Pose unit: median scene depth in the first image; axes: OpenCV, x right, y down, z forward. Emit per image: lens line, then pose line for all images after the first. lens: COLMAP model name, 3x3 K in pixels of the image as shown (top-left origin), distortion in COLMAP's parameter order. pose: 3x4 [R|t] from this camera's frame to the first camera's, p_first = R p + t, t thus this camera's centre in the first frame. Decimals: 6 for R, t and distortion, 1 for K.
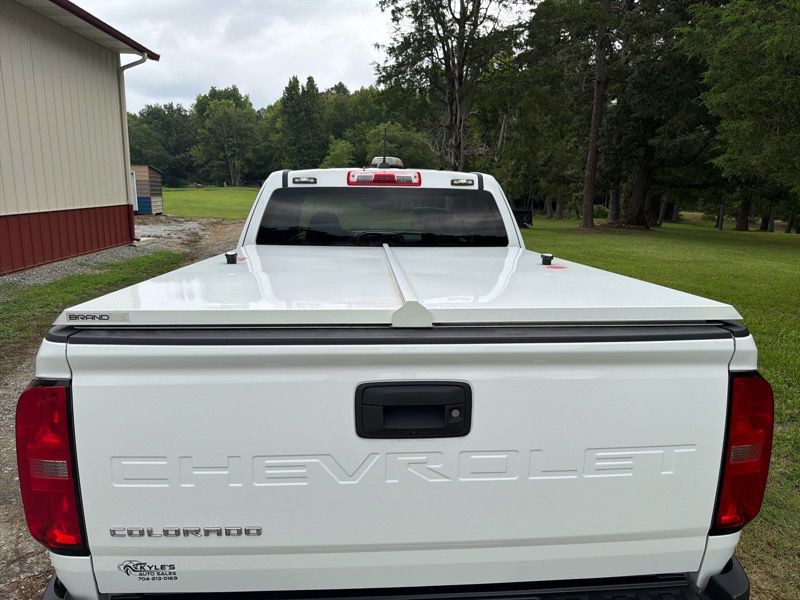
lens RADIAL K [[563.9, 0, 406.0], [0, 563.9, 305.5], [0, 0, 1]] dist [0.029895, -0.043114]
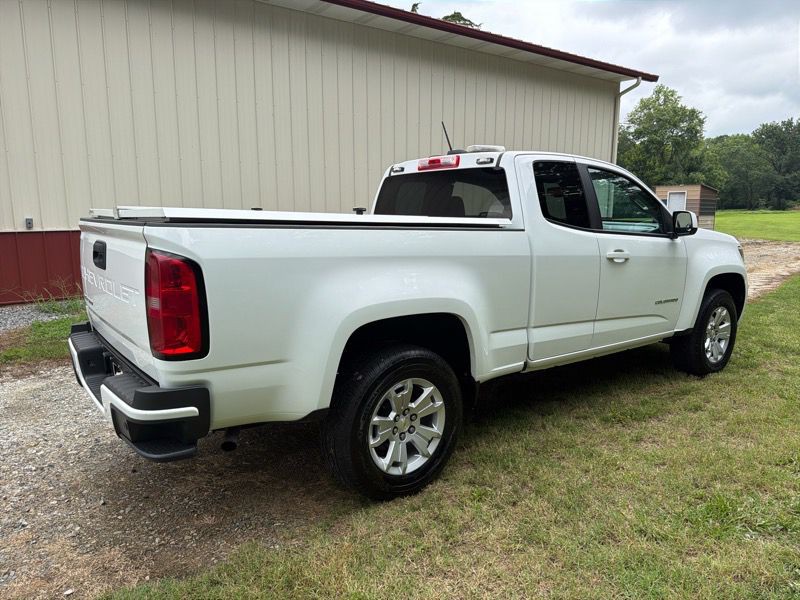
lens RADIAL K [[563.9, 0, 403.4], [0, 563.9, 302.0], [0, 0, 1]] dist [0.029895, -0.043114]
pose [[0.558573, 0.123229, -0.820251, 0.949928], [-0.162067, 0.986057, 0.037775, 0.035706], [0.813468, 0.111835, 0.570756, 0.275304]]
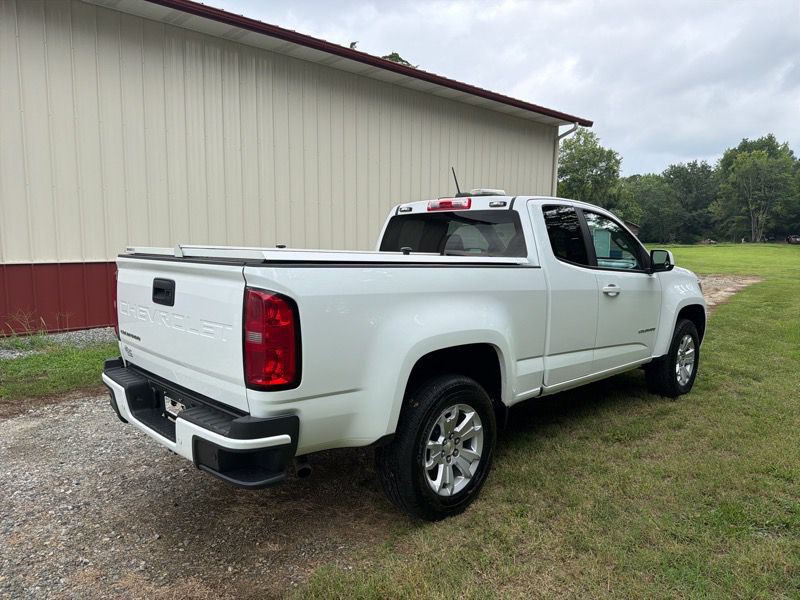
lens RADIAL K [[563.9, 0, 401.9], [0, 563.9, 305.4], [0, 0, 1]] dist [0.029895, -0.043114]
pose [[0.651741, 0.079395, -0.754275, 0.895538], [-0.154147, 0.987615, -0.029236, 0.061106], [0.742612, 0.135324, 0.655908, 0.087777]]
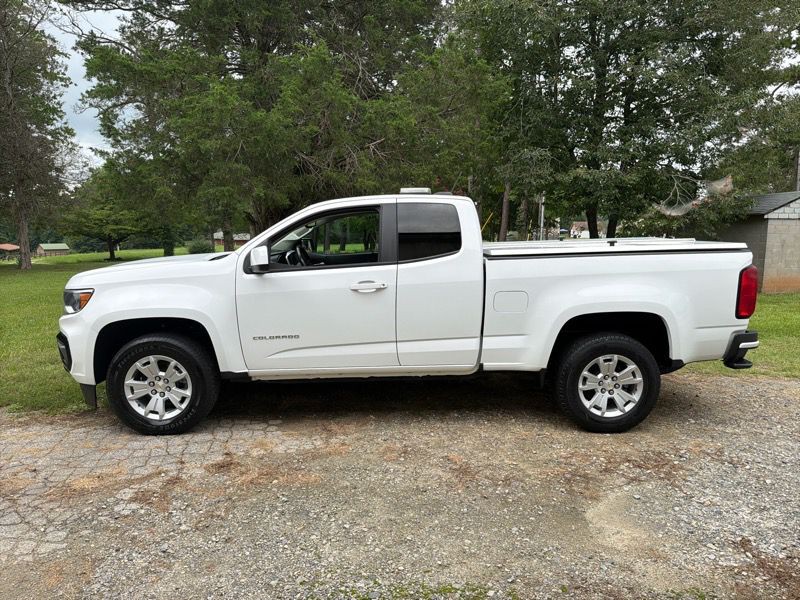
lens RADIAL K [[563.9, 0, 400.1], [0, 563.9, 301.1], [0, 0, 1]] dist [0.029895, -0.043114]
pose [[0.035350, -0.146243, 0.988617, -1.602228], [0.200163, 0.970226, 0.136366, -0.210778], [-0.979125, 0.193064, 0.063570, 1.115154]]
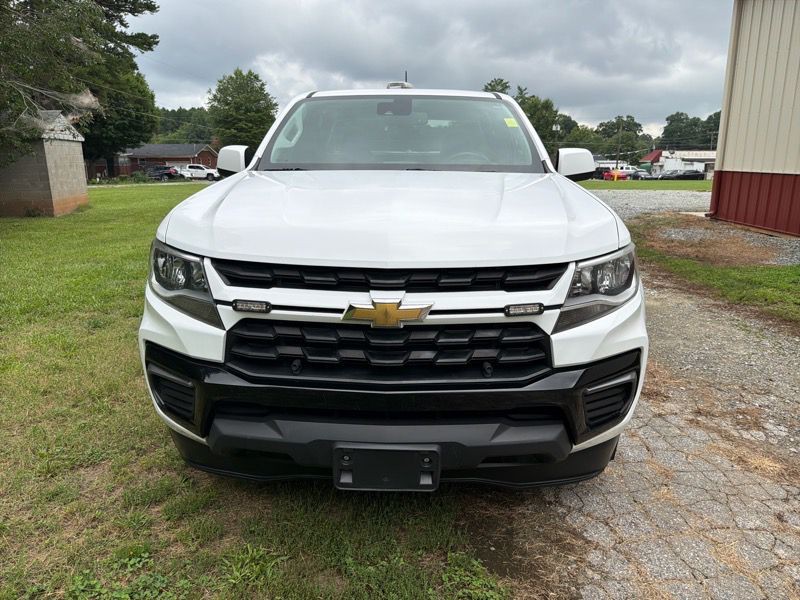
lens RADIAL K [[563.9, 0, 400.0], [0, 563.9, 293.6], [0, 0, 1]] dist [0.029895, -0.043114]
pose [[-0.995856, -0.035465, 0.083741, -0.159484], [0.004088, 0.902437, 0.430803, -0.420228], [-0.090850, 0.429360, -0.898552, 2.498019]]
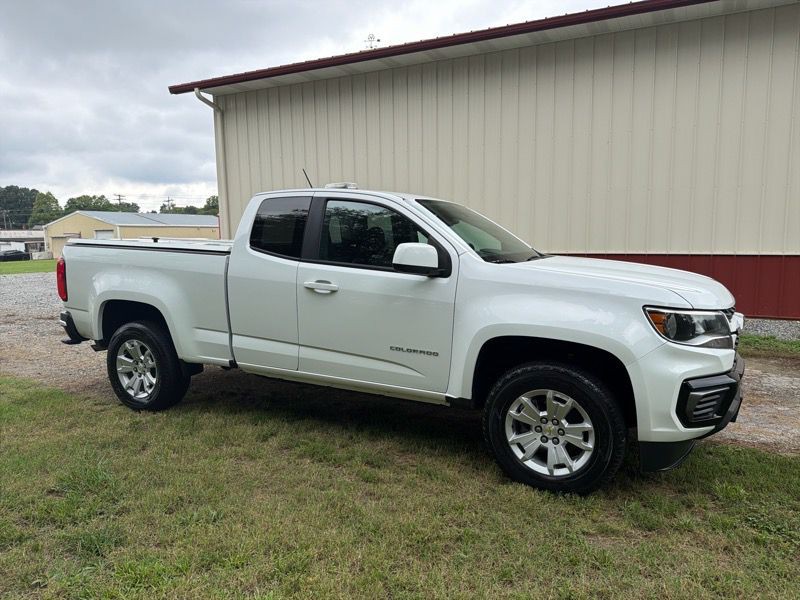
lens RADIAL K [[563.9, 0, 402.9], [0, 563.9, 297.0], [0, 0, 1]] dist [0.029895, -0.043114]
pose [[-0.515694, 0.088939, -0.852144, 1.132751], [-0.174558, 0.962829, 0.206129, -0.336980], [0.838802, 0.255048, -0.481000, 2.010112]]
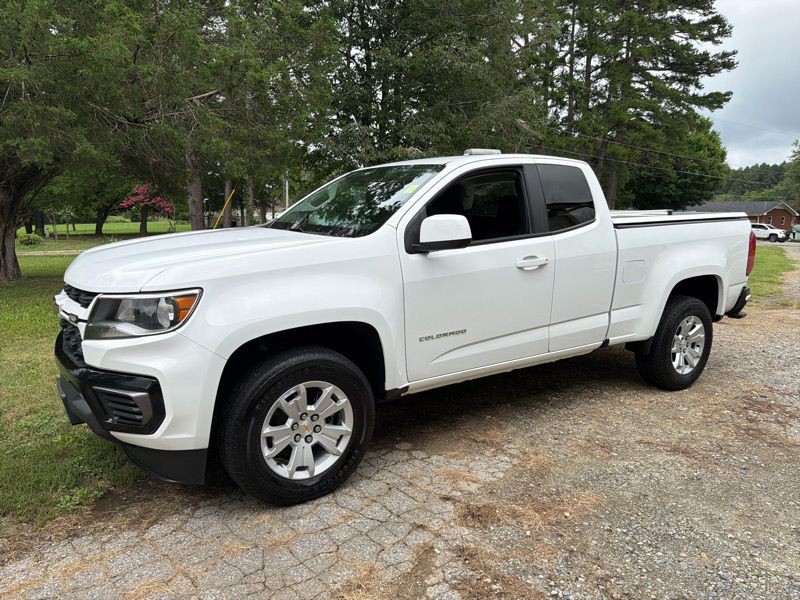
lens RADIAL K [[563.9, 0, 399.8], [0, 563.9, 301.3], [0, 0, 1]] dist [0.029895, -0.043114]
pose [[-0.503754, -0.157745, 0.849322, -1.137846], [0.159177, 0.949400, 0.270745, -0.347252], [-0.849055, 0.271581, -0.453155, 1.989754]]
